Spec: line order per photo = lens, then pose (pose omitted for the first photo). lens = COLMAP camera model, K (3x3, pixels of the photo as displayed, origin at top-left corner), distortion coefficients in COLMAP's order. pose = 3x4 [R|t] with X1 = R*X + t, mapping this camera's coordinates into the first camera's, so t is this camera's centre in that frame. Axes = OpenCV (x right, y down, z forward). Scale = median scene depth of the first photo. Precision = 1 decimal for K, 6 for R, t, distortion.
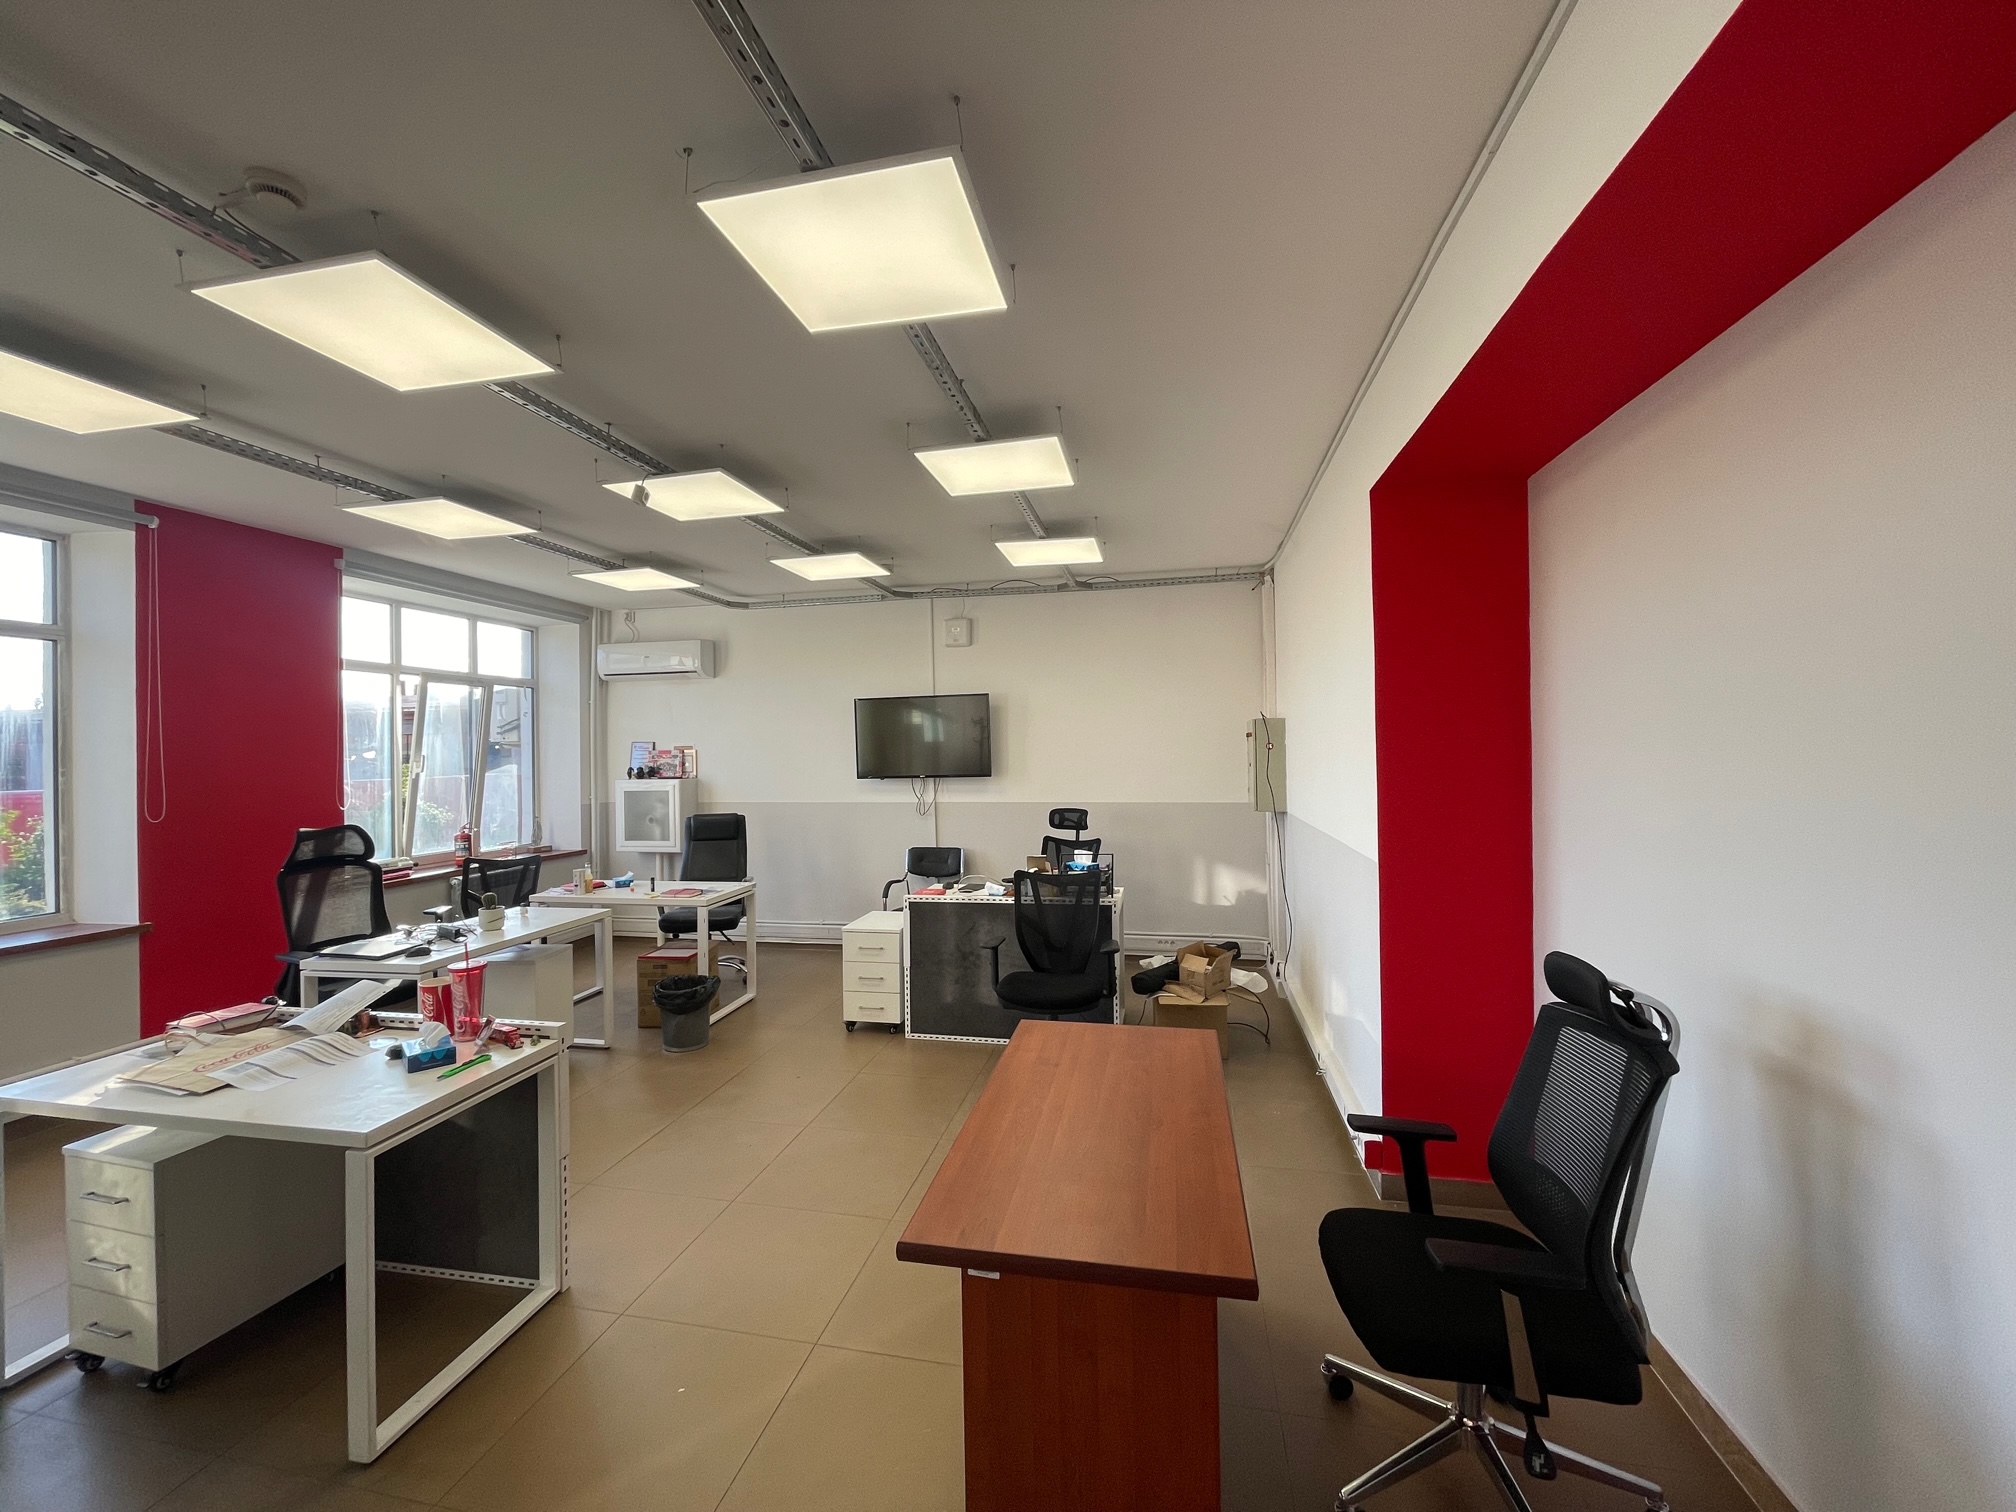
lens RADIAL K [[815.2, 0, 1007.2], [0, 815.2, 751.6], [0, 0, 1]] dist [-0.004623, 0.000365]
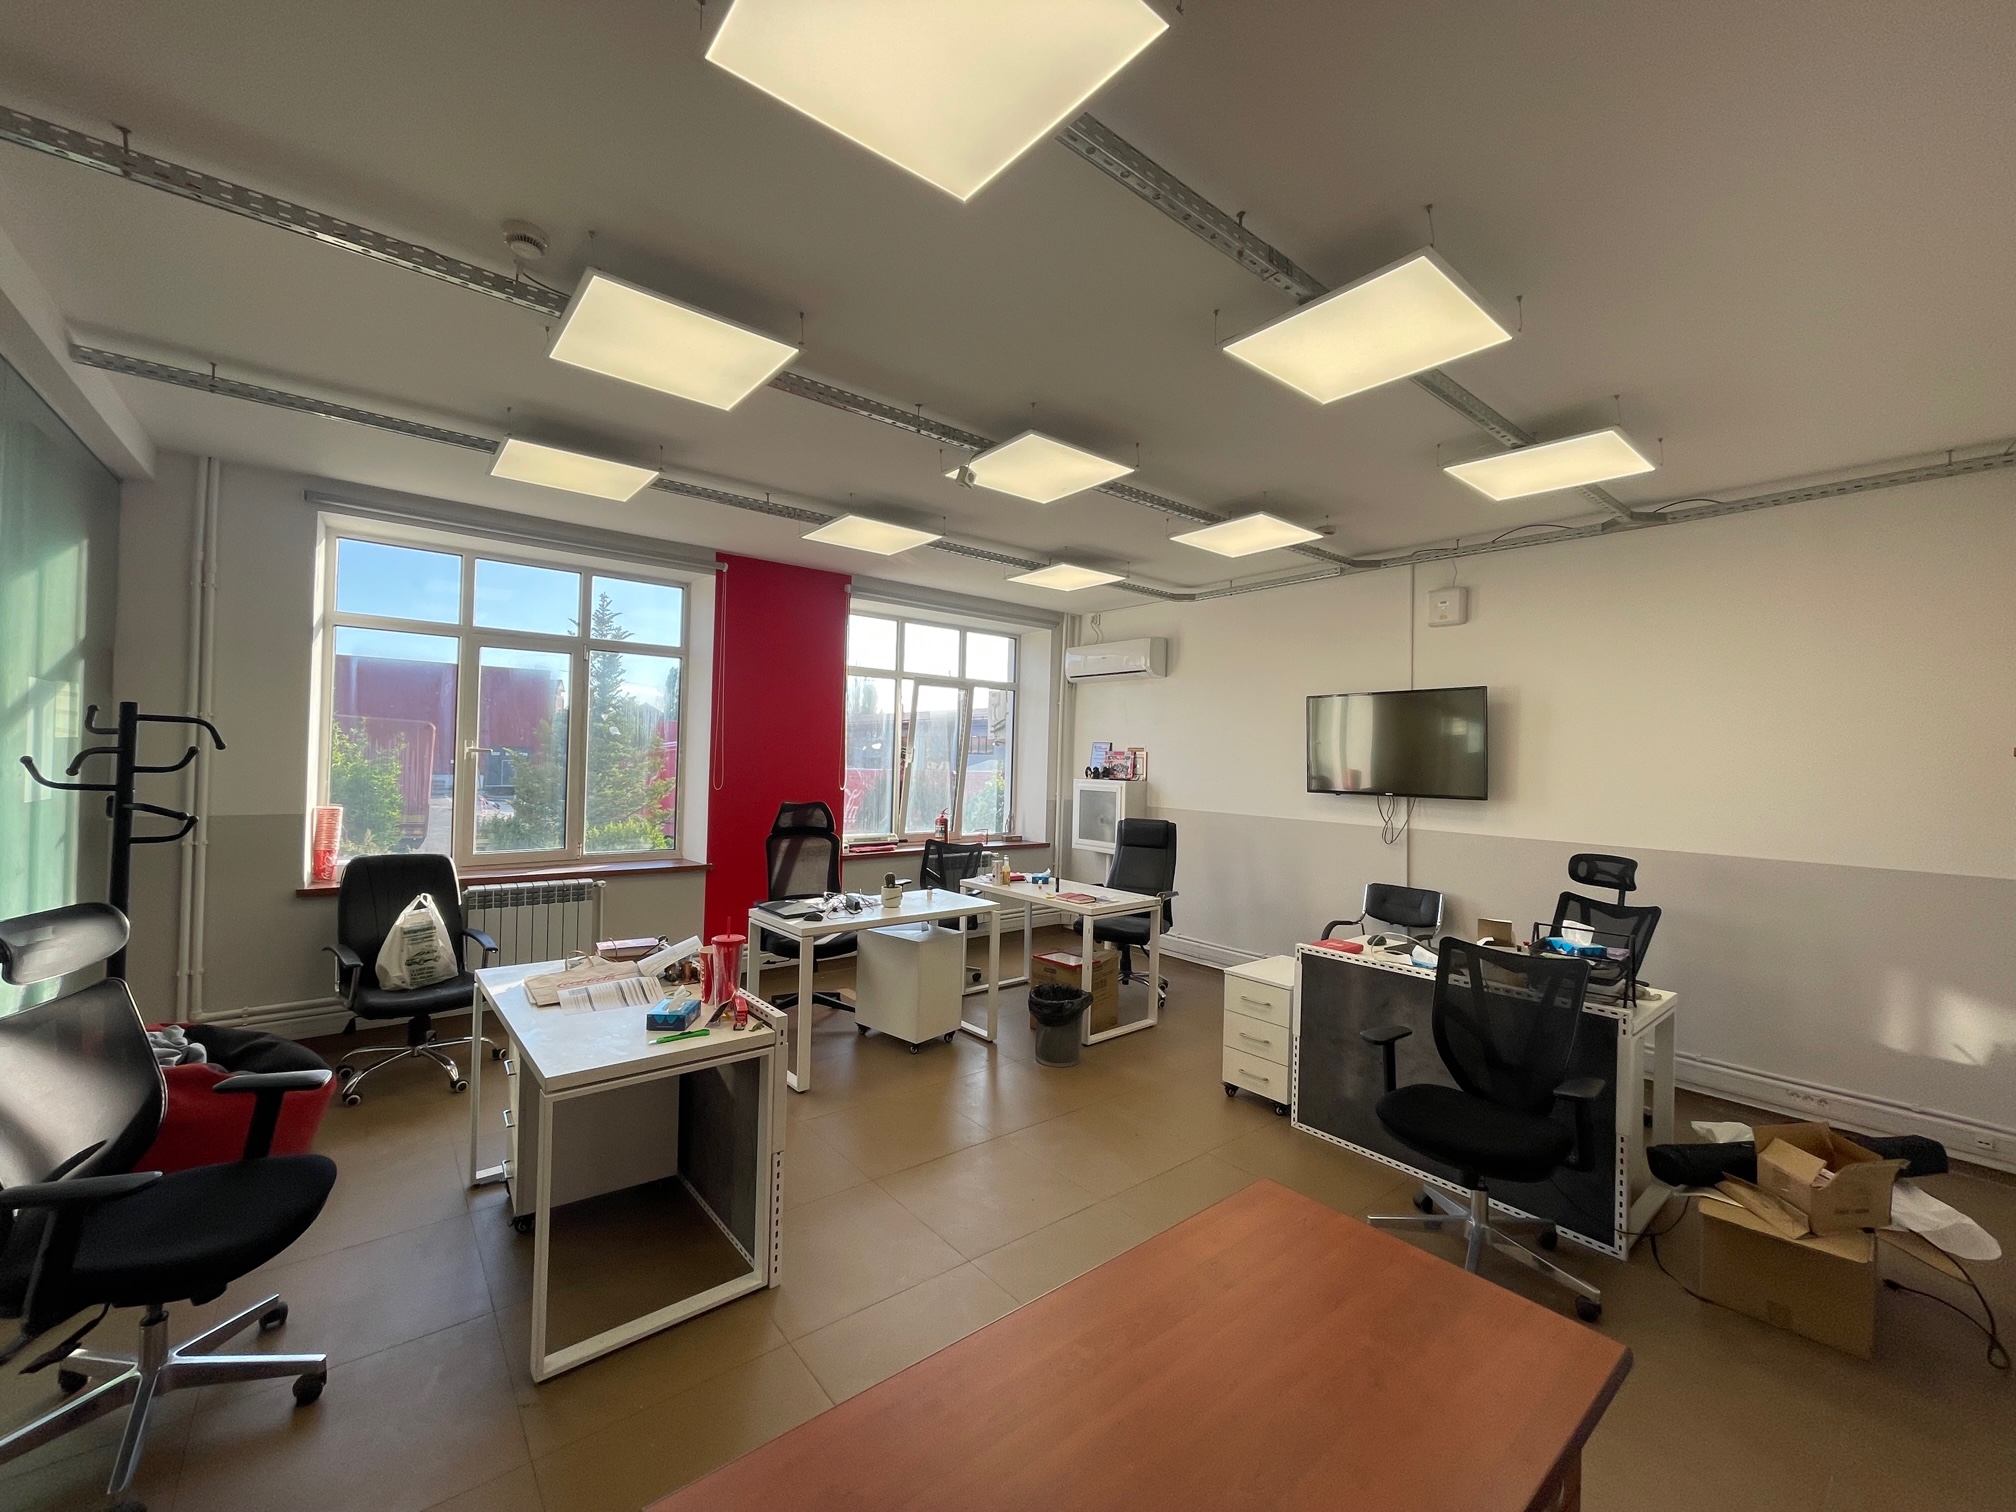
lens RADIAL K [[815.2, 0, 1006.0], [0, 815.2, 751.3], [0, 0, 1]] dist [-0.004623, 0.000365]
pose [[0.771988, 0.029964, -0.634931, 0.145419], [-0.037854, 0.999283, 0.001133, 0.003004], [0.634509, 0.023160, 0.772568, 0.213777]]
